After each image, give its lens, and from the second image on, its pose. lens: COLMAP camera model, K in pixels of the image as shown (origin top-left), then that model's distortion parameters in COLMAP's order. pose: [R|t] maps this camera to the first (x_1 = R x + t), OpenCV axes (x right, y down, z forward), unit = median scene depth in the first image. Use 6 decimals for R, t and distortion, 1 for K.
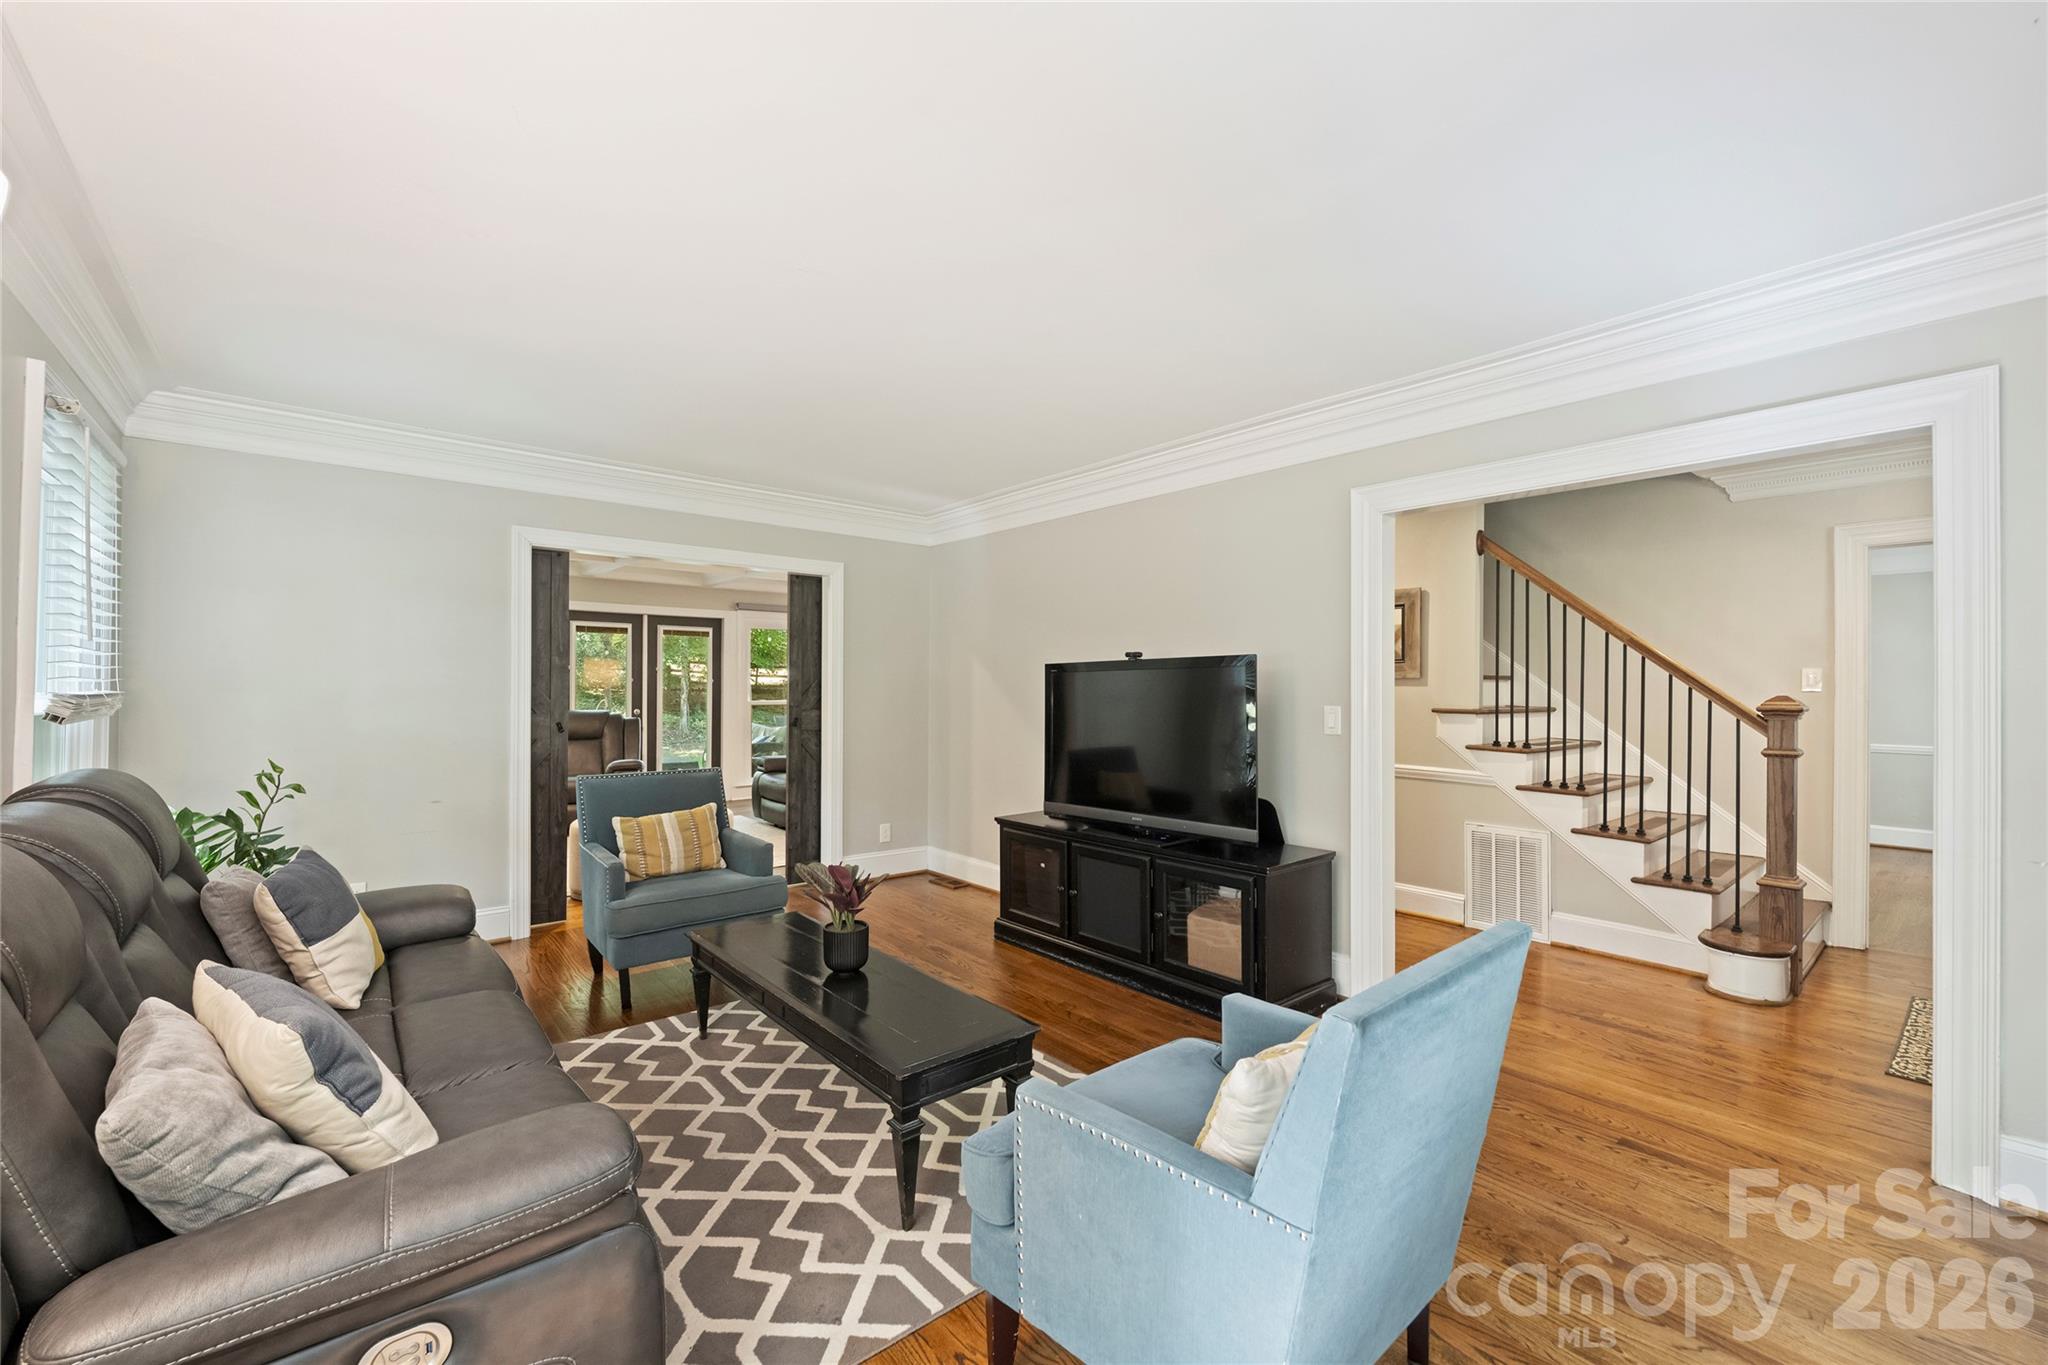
lens RADIAL K [[821.6, 0, 1017.5], [0, 821.6, 692.5], [0, 0, 1]] dist [-0.010125, -0.000231]
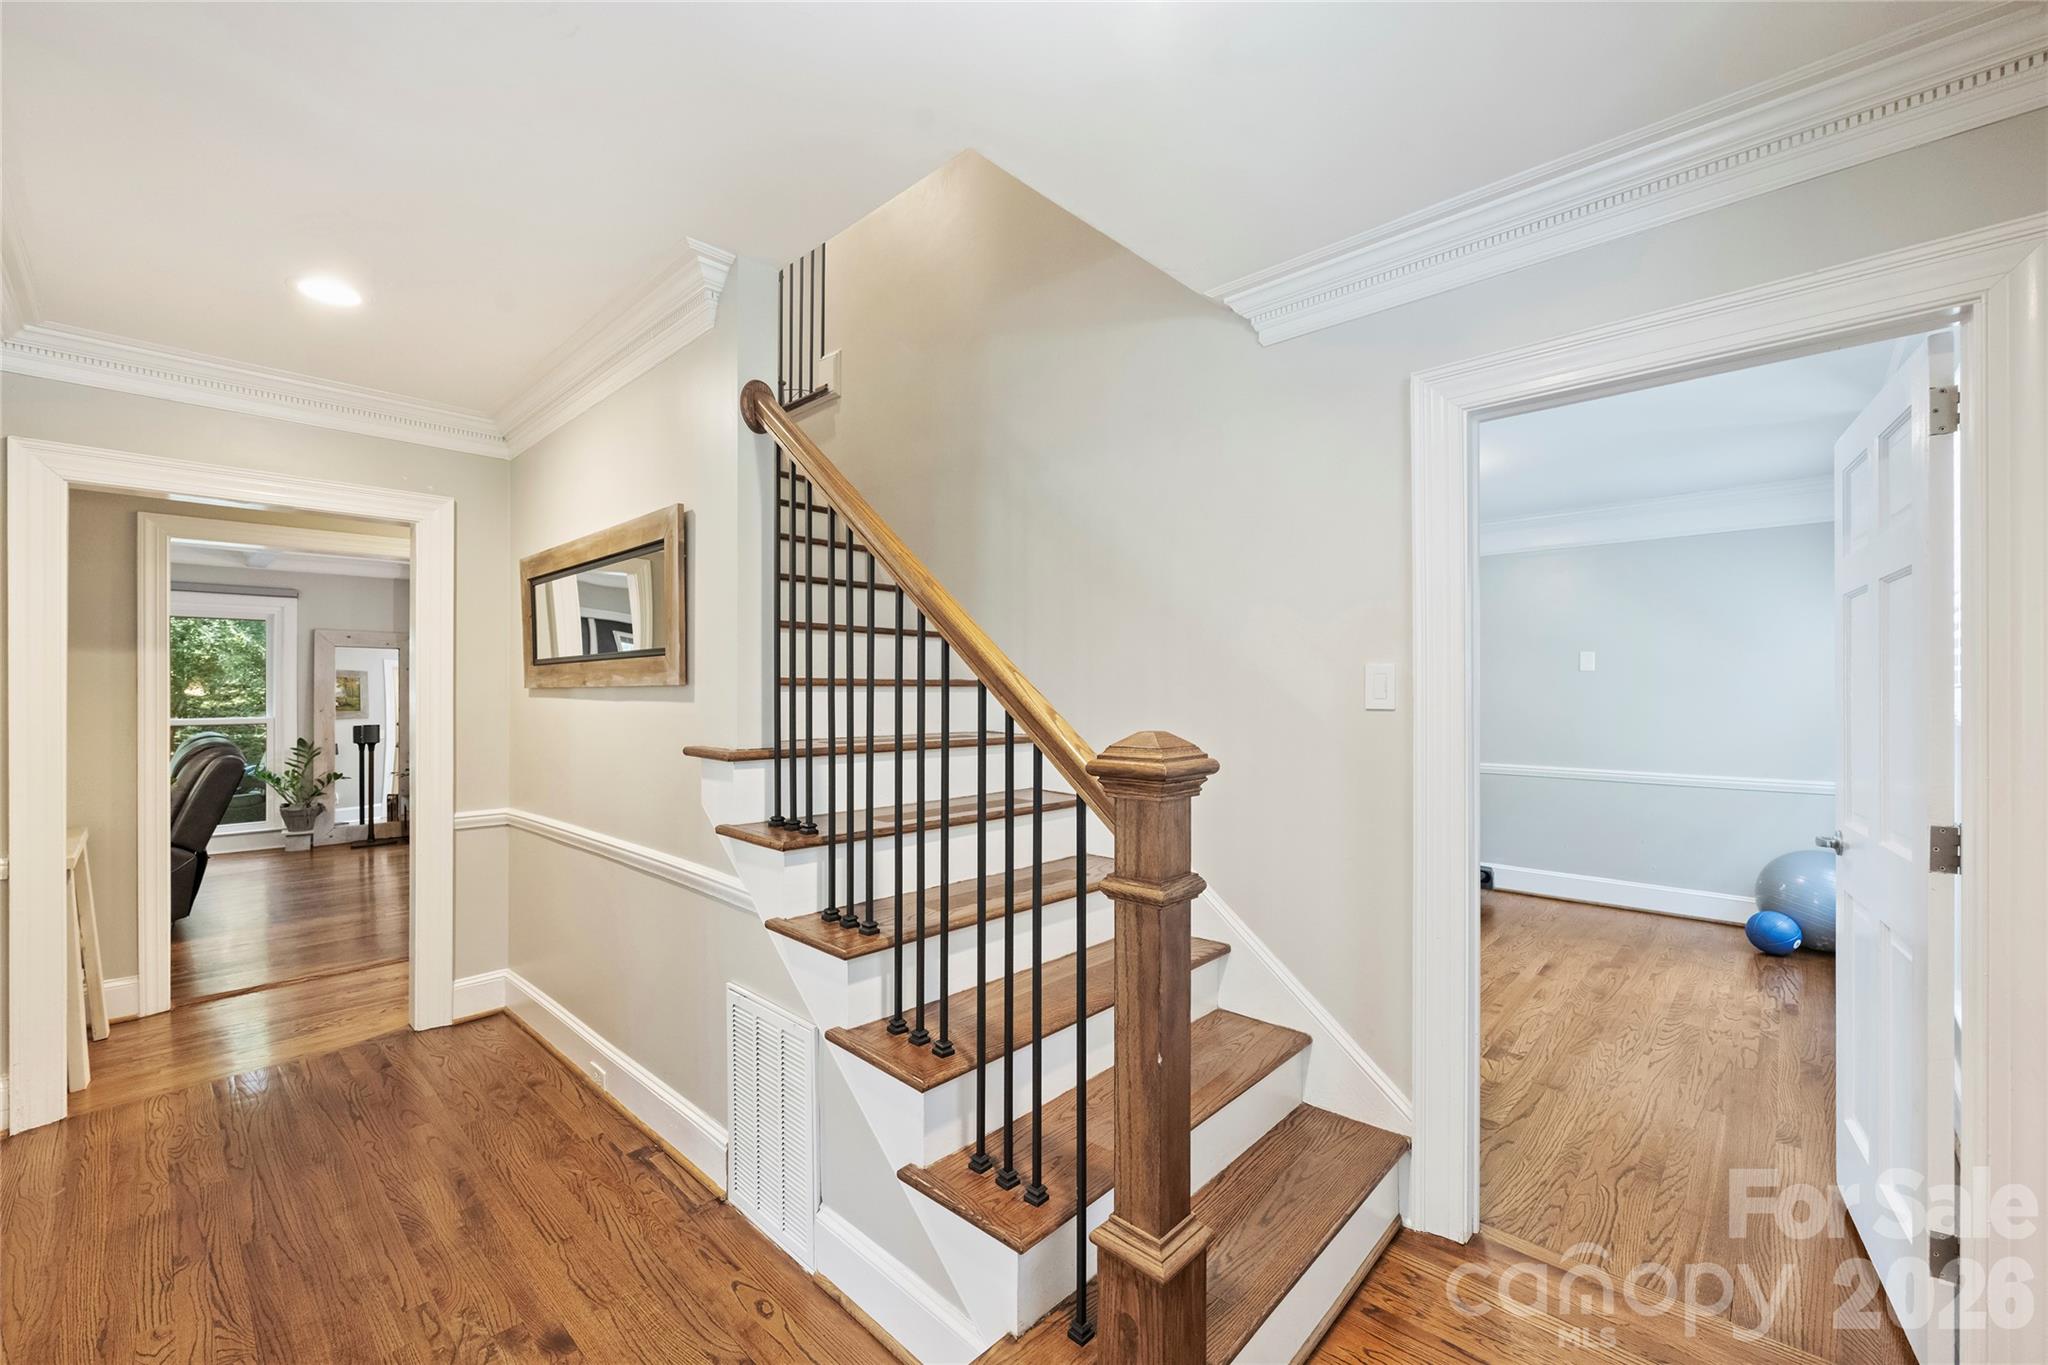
lens RADIAL K [[821.6, 0, 1028.6], [0, 821.6, 682.1], [0, 0, 1]] dist [-0.010125, -0.000231]
pose [[0.991764, -0.011669, 0.127549, 0.663147], [0.013173, 0.999853, -0.010954, -0.012615], [-0.127403, 0.012544, 0.991772, 0.500877]]
